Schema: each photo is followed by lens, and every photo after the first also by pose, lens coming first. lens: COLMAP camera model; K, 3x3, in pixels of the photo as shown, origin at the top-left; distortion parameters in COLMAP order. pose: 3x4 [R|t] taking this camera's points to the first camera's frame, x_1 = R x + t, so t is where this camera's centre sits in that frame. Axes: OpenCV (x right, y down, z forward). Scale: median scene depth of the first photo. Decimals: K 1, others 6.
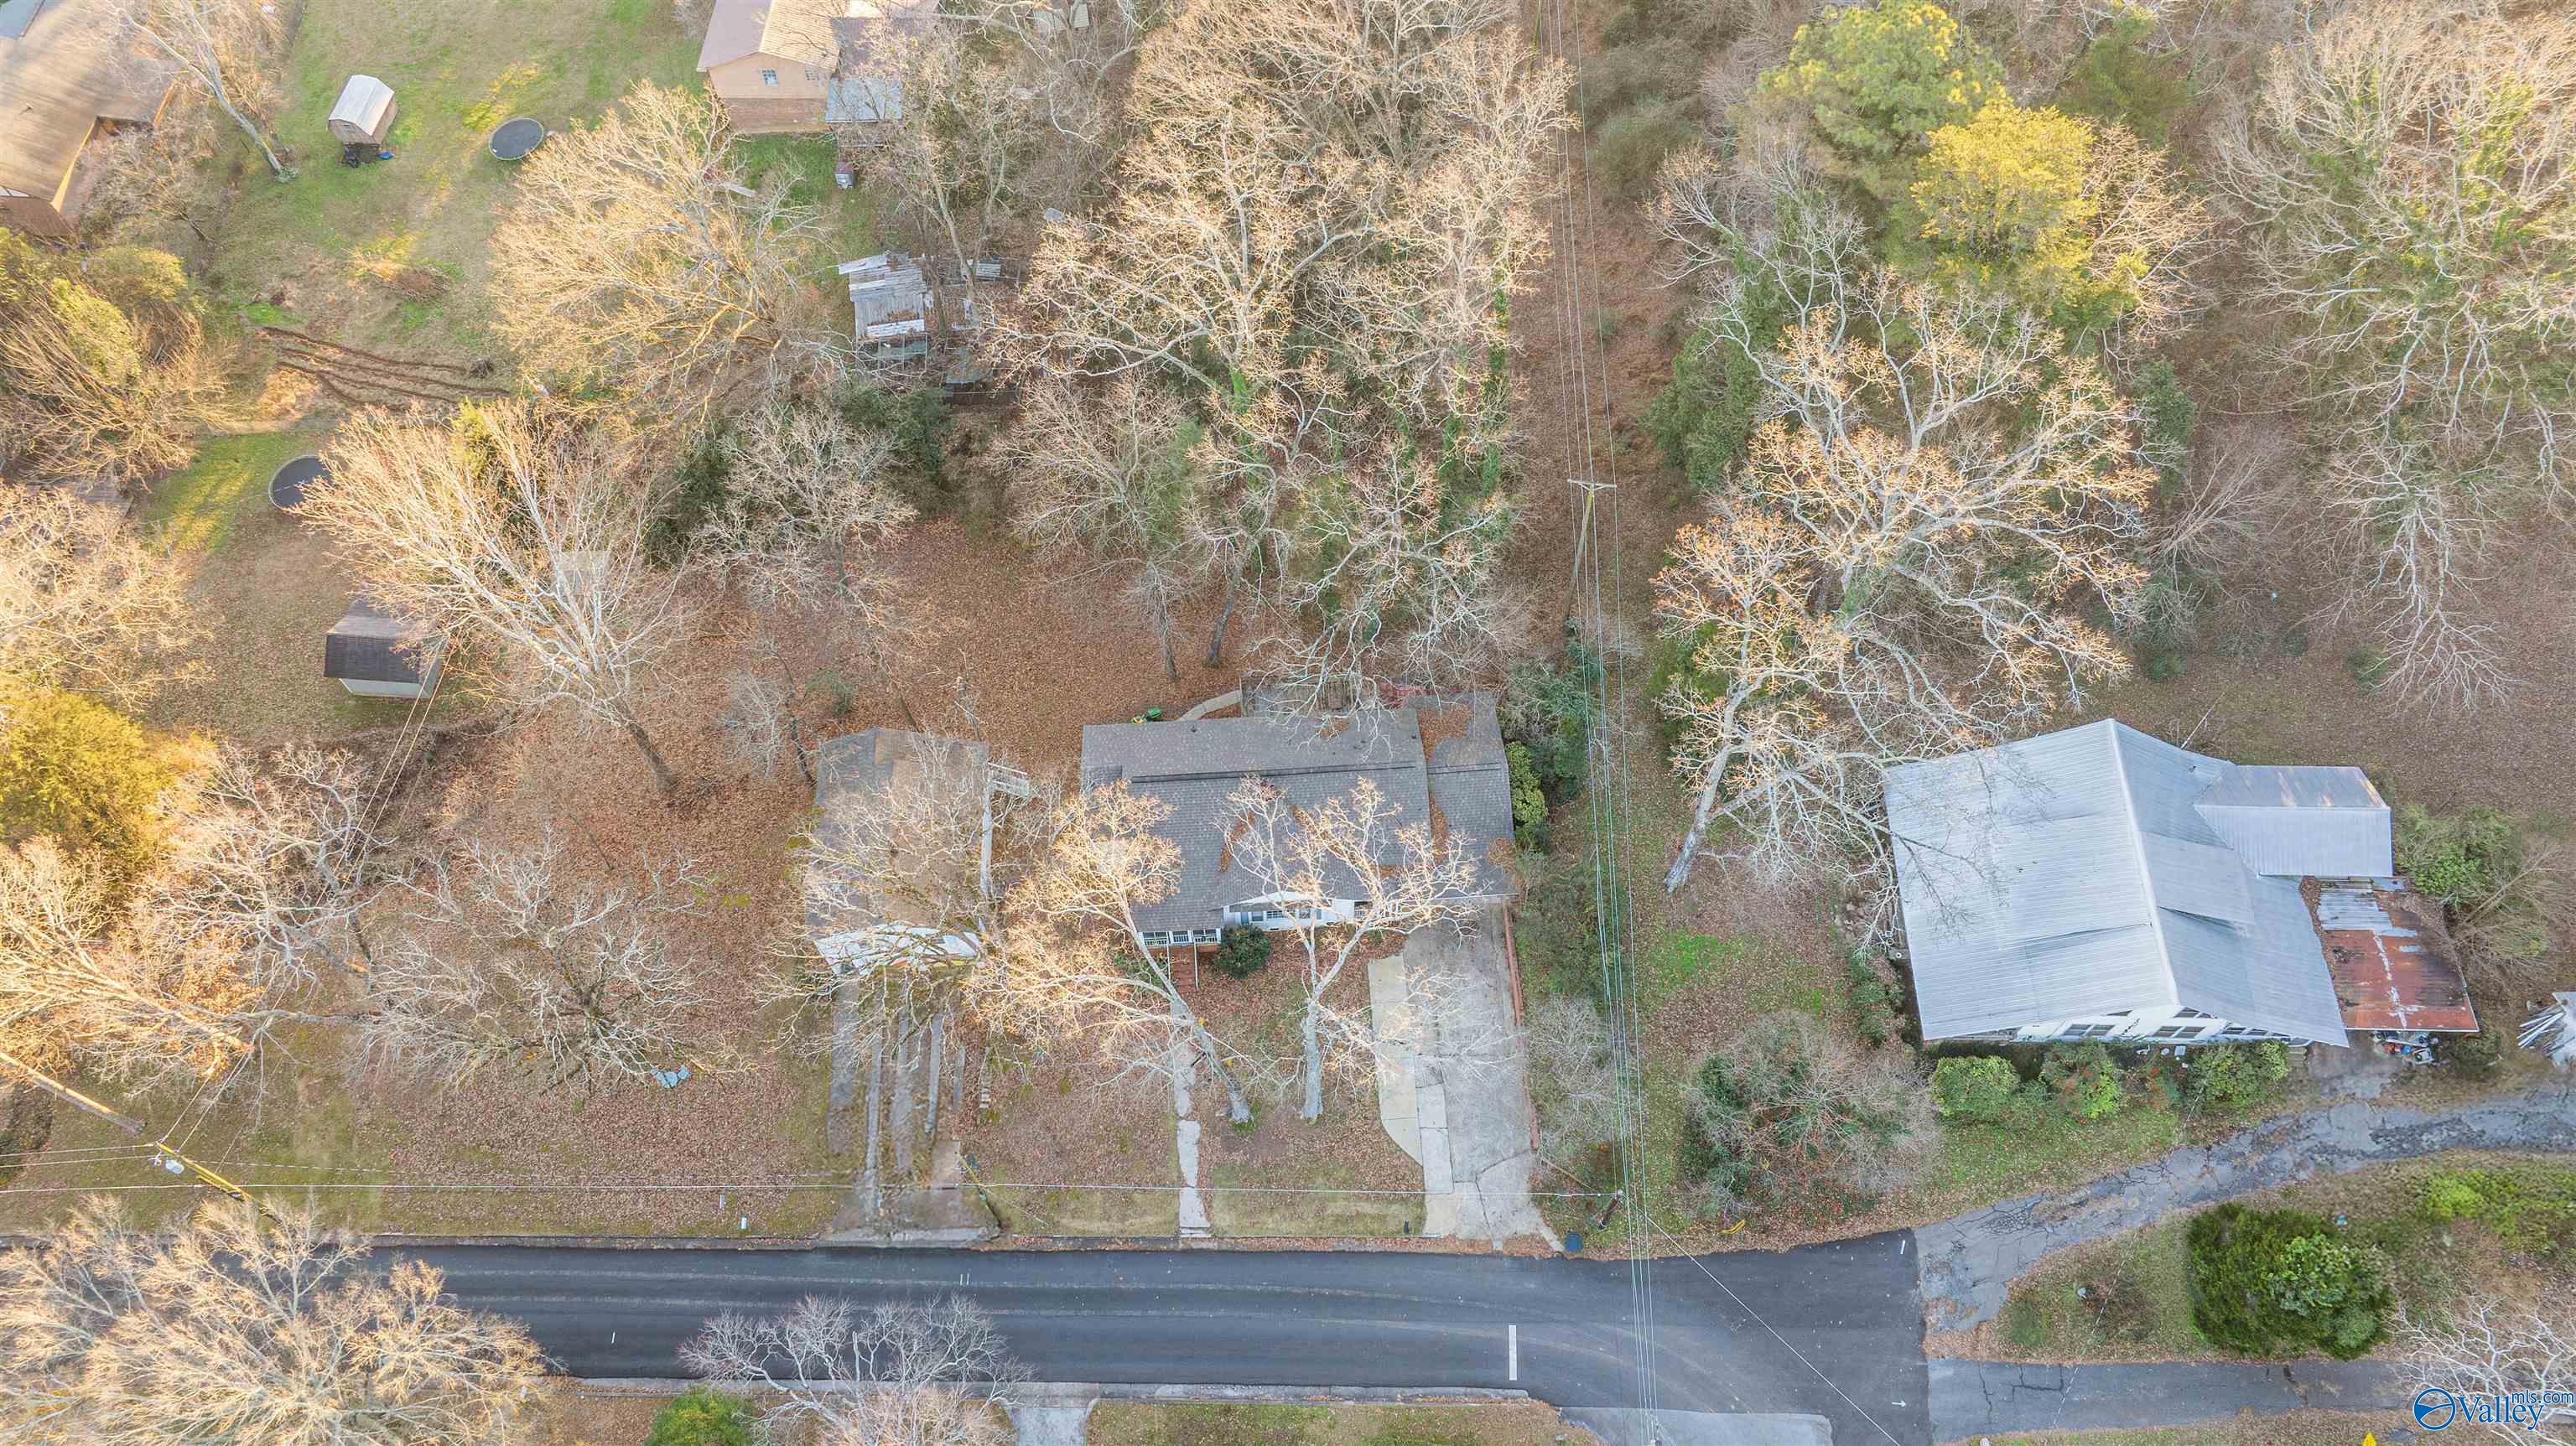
lens RADIAL K [[1823.8, 0, 1293.8], [0, 1823.8, 720.7], [0, 0, 1]] dist [-0.042850, 0.047859]
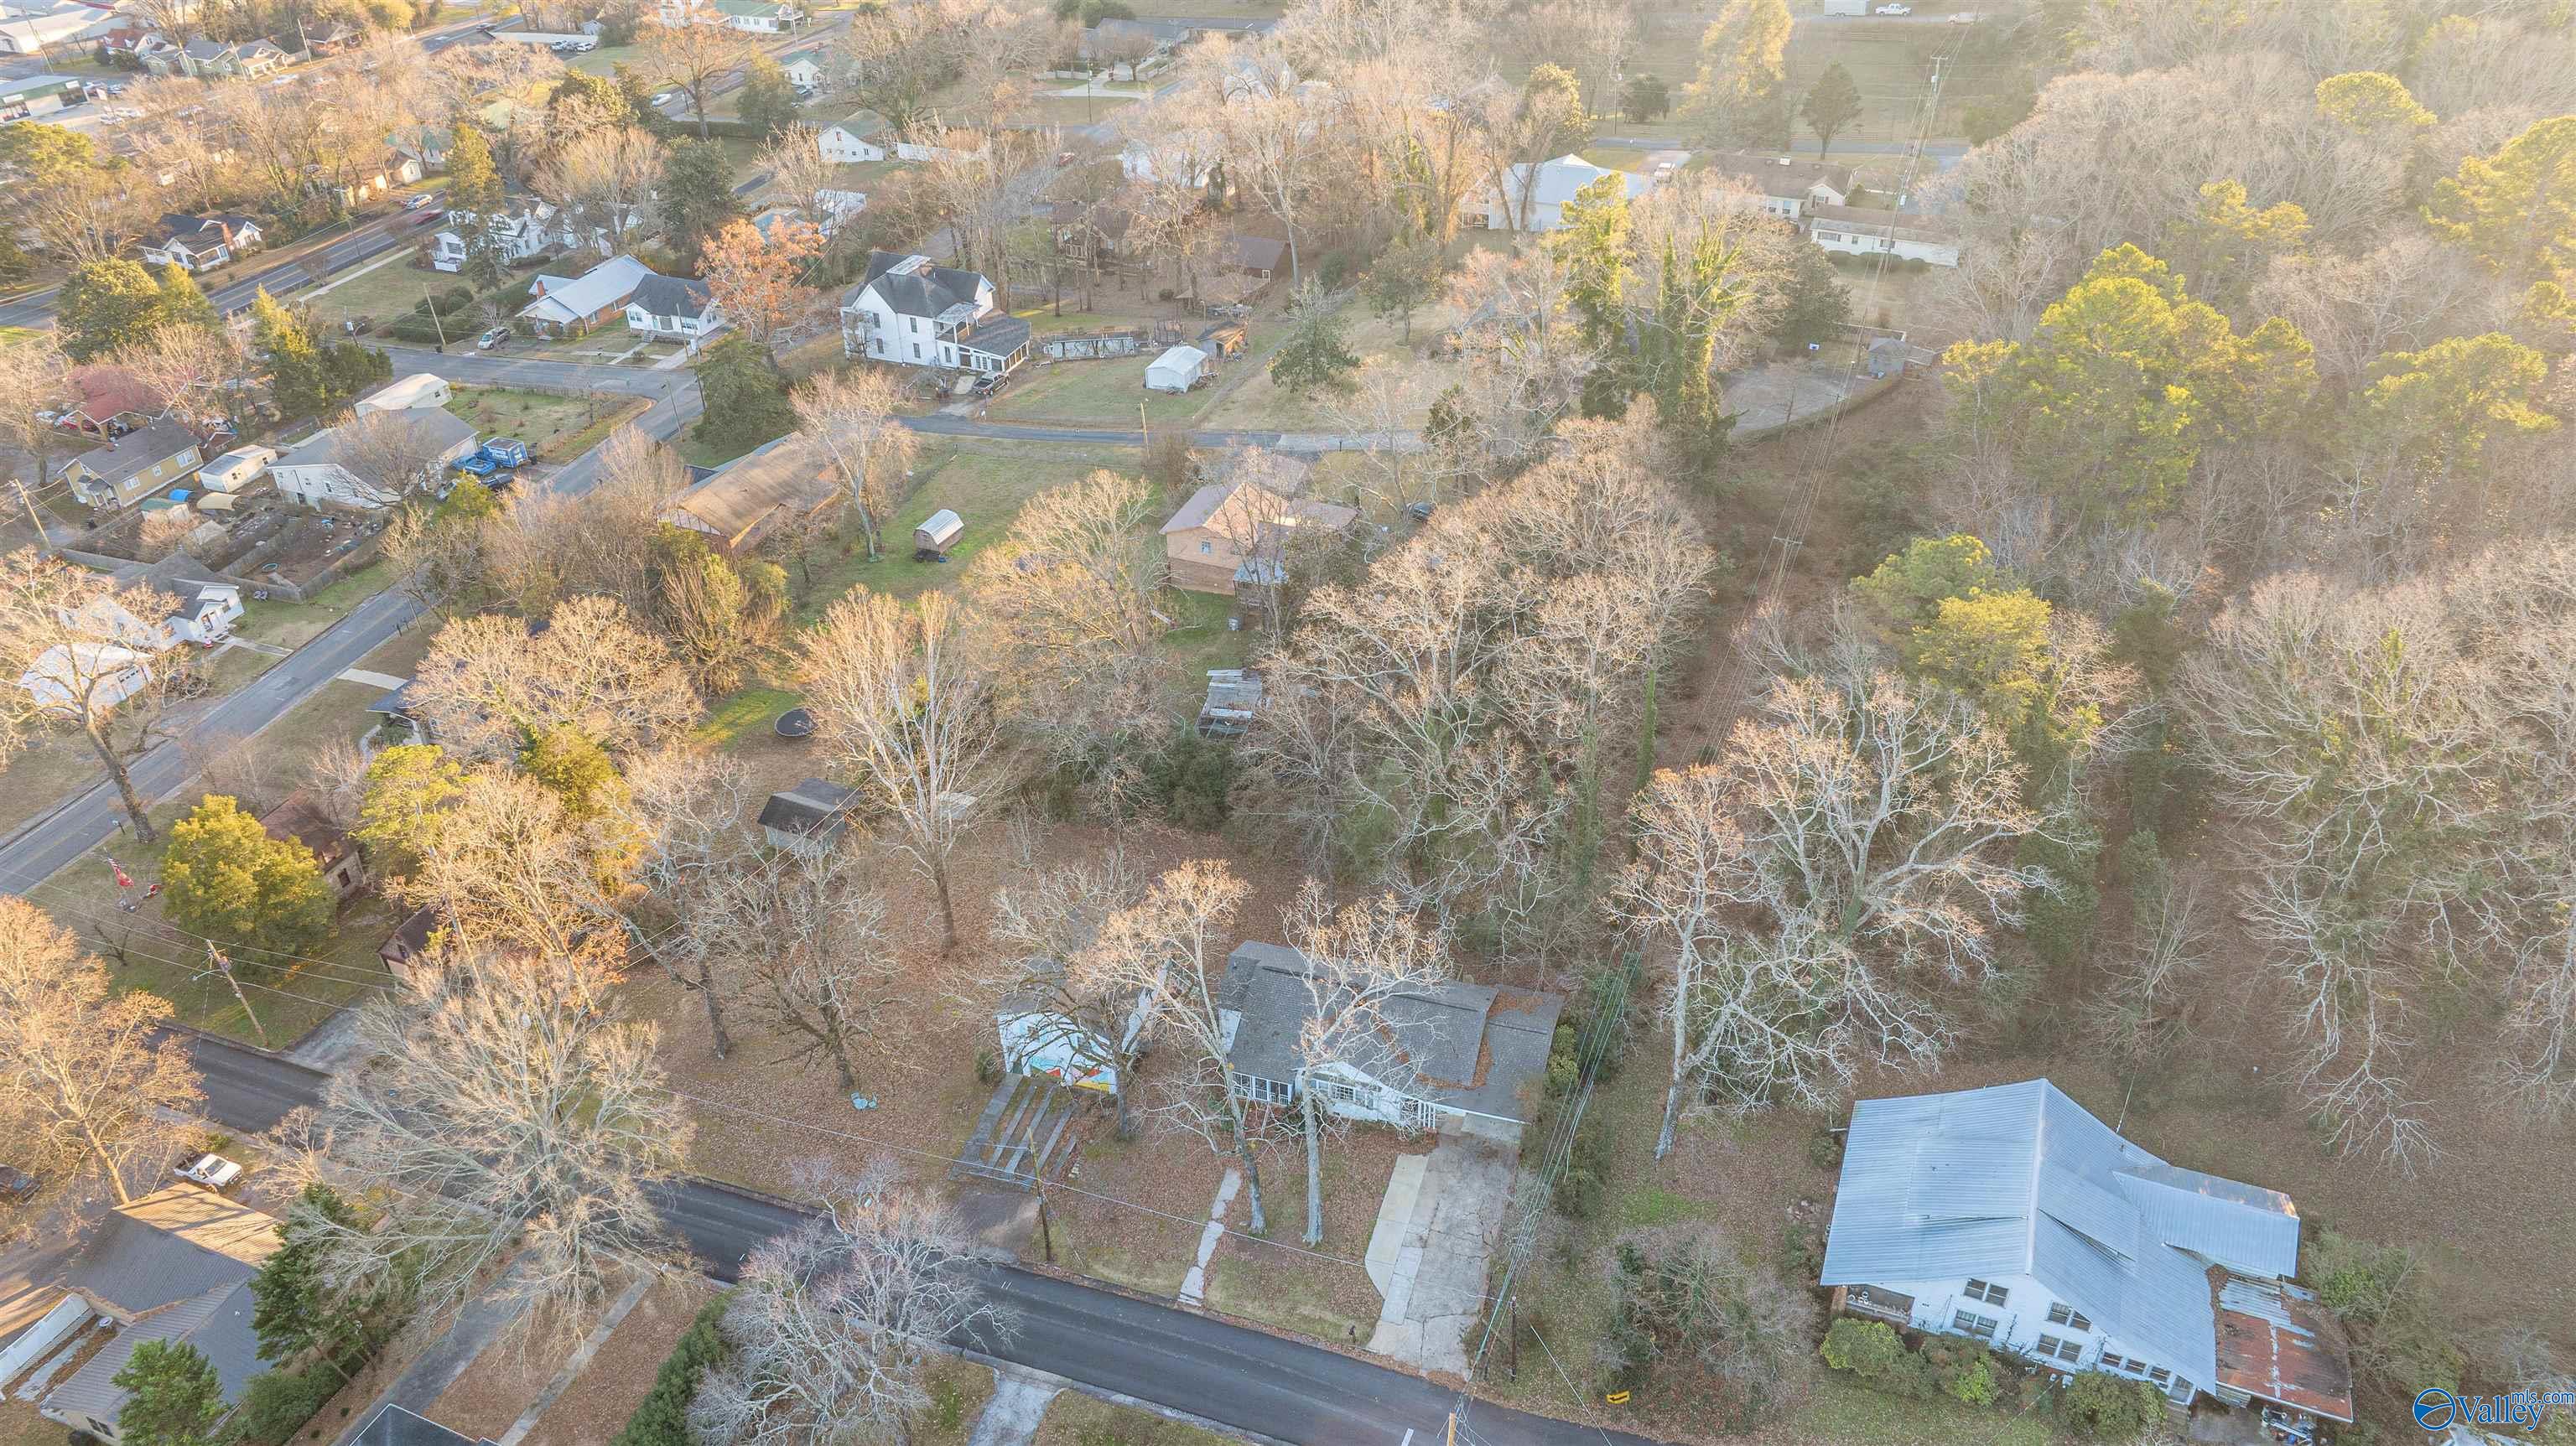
lens RADIAL K [[1823.8, 0, 1293.8], [0, 1823.8, 720.7], [0, 0, 1]] dist [-0.042850, 0.047859]
pose [[0.938100, 0.194274, -0.286751, 0.284077], [-0.297721, 0.875357, -0.380936, 0.386765], [0.177004, 0.442728, 0.879012, -0.222476]]
